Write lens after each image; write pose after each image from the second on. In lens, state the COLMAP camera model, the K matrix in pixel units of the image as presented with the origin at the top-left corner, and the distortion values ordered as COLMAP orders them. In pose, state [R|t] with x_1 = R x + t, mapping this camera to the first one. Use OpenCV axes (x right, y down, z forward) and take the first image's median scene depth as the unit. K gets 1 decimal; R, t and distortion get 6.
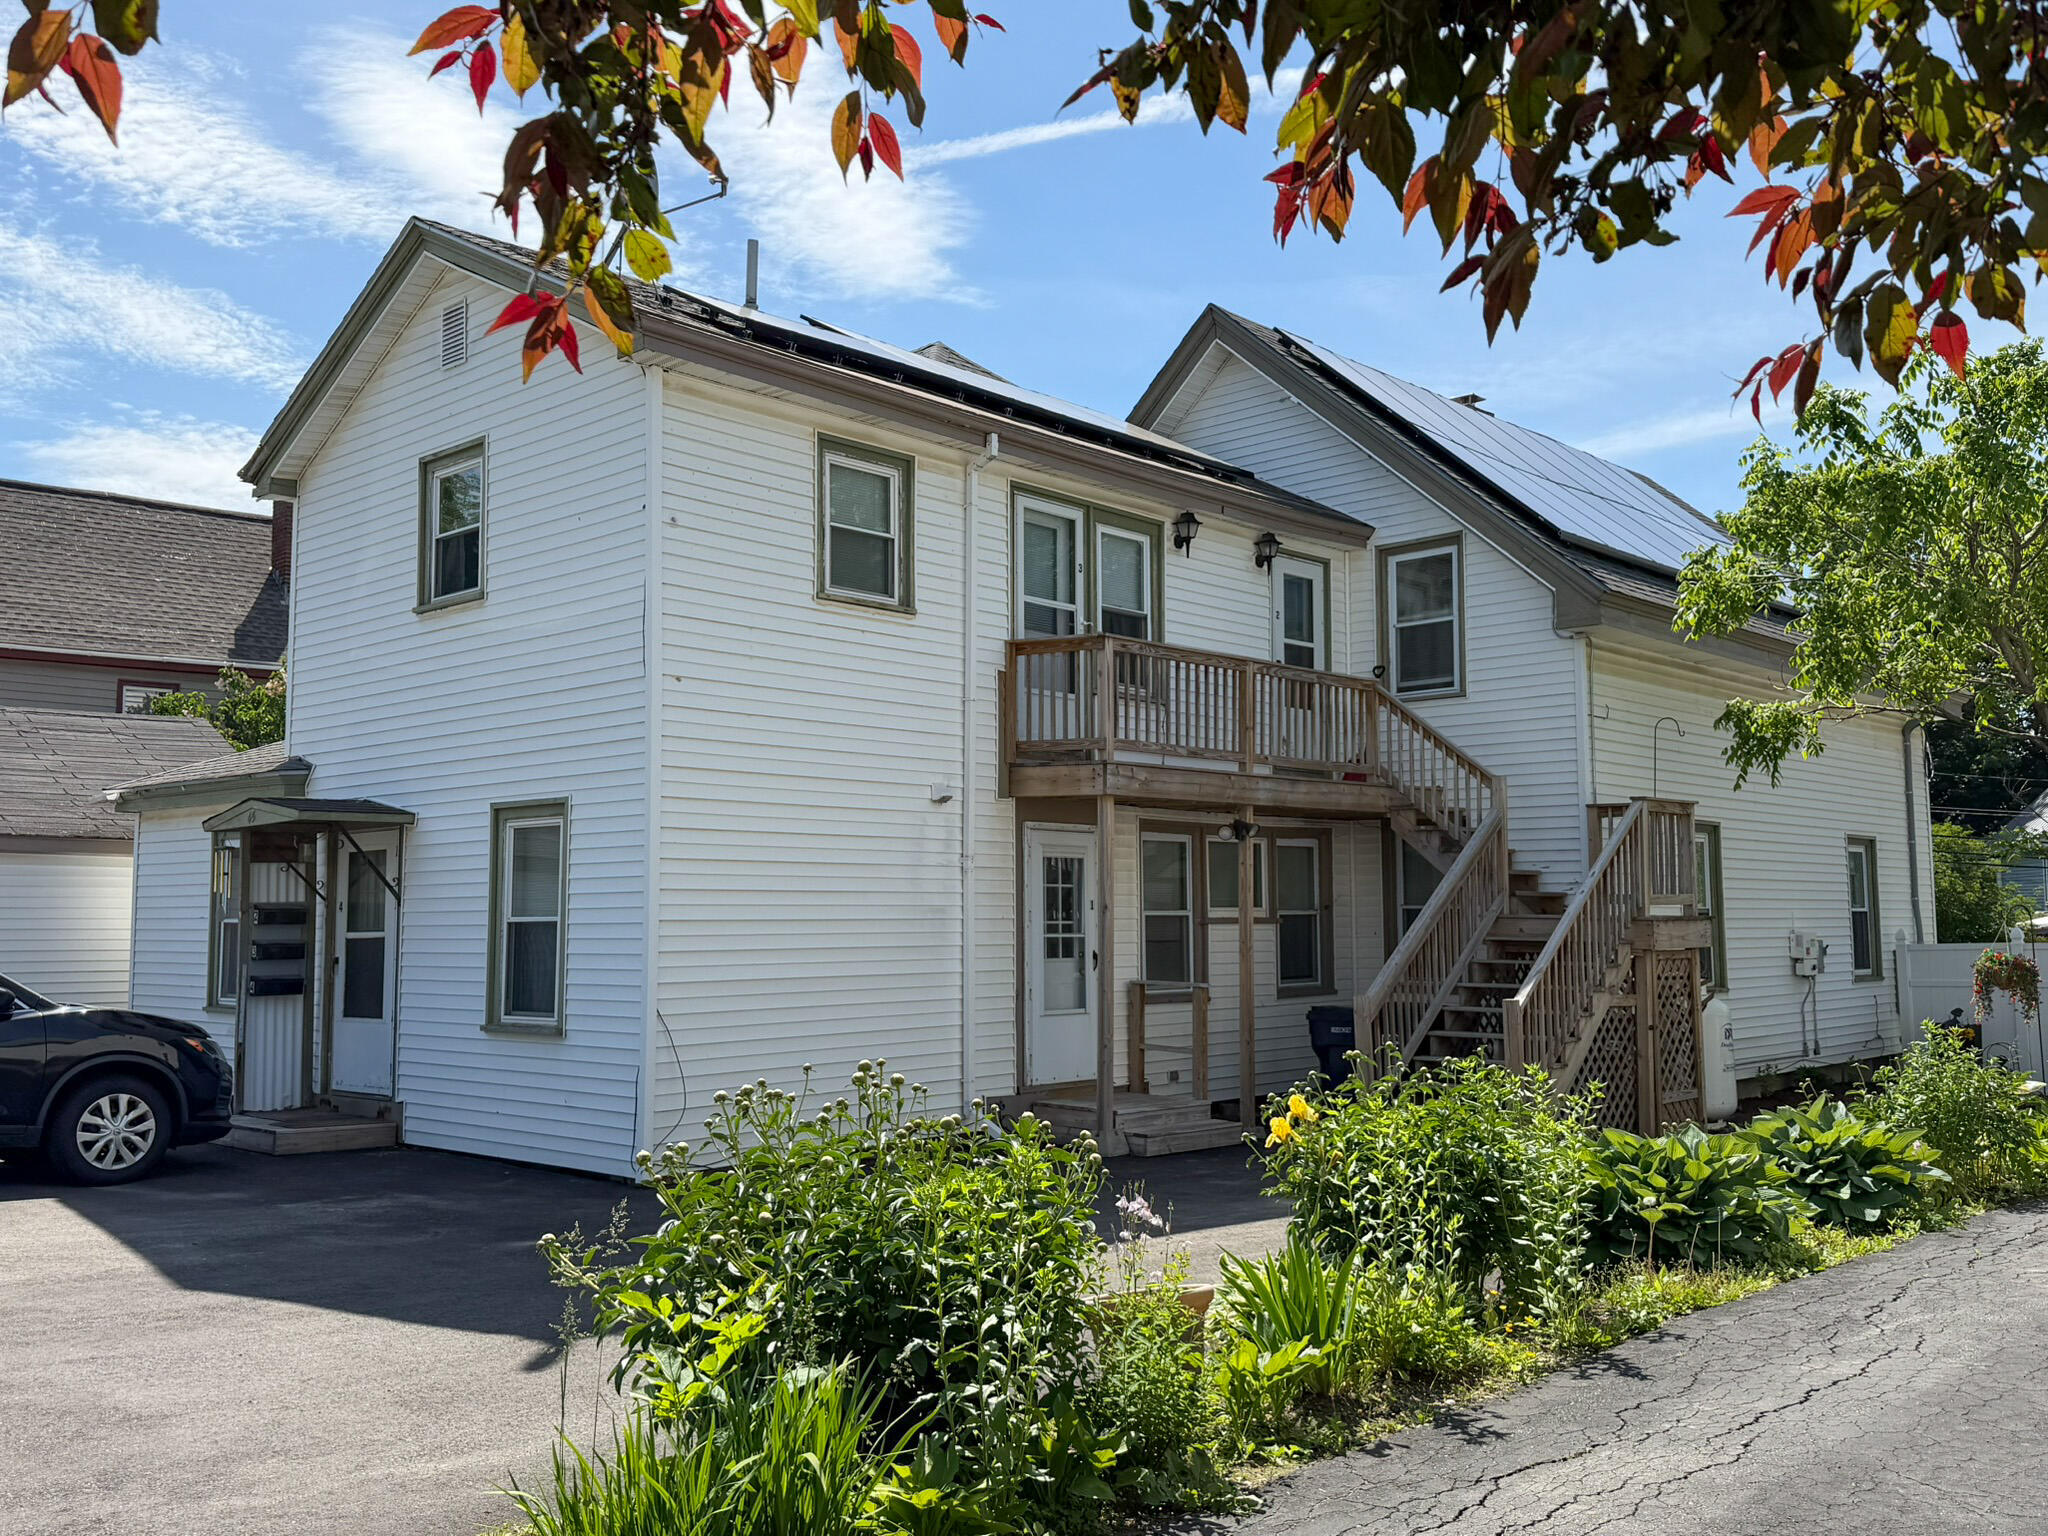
lens RADIAL K [[1804.4, 0, 1023.9], [0, 1804.4, 782.5], [0, 0, 1]] dist [0.047348, 0.002364]
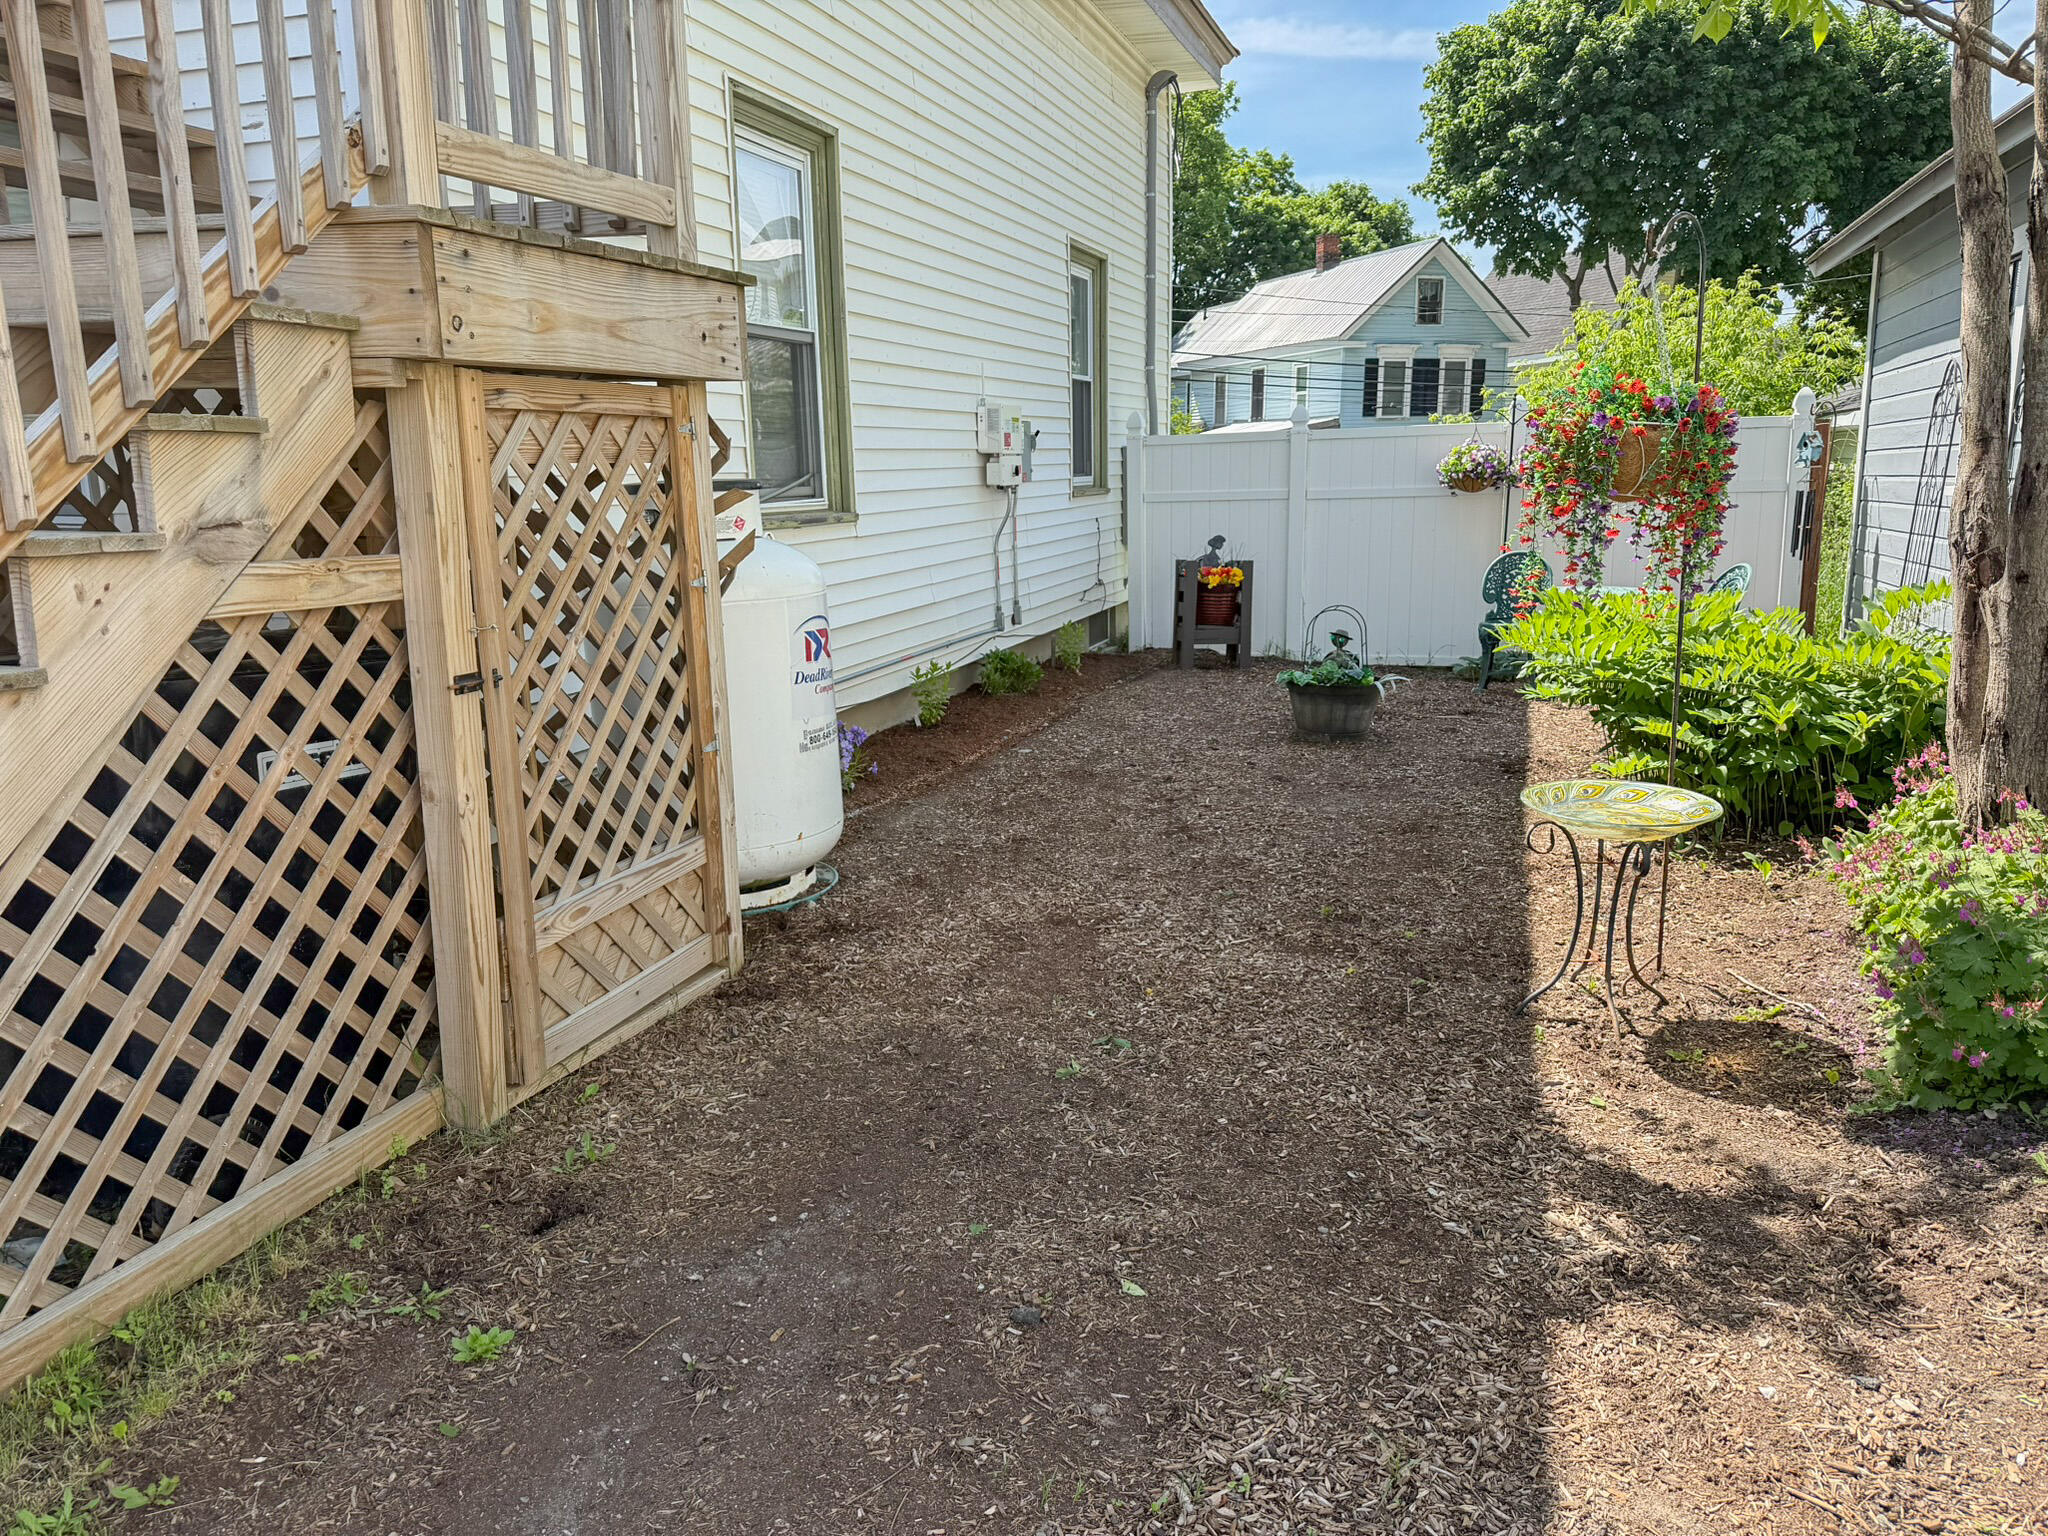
lens RADIAL K [[1466.4, 0, 1028.9], [0, 1466.4, 767.3], [0, 0, 1]] dist [0.001685, -0.000580]
pose [[0.907766, -0.090803, 0.409532, 0.245181], [-0.027835, 0.961099, 0.274797, 0.065190], [-0.418553, -0.260851, 0.869925, 0.583522]]
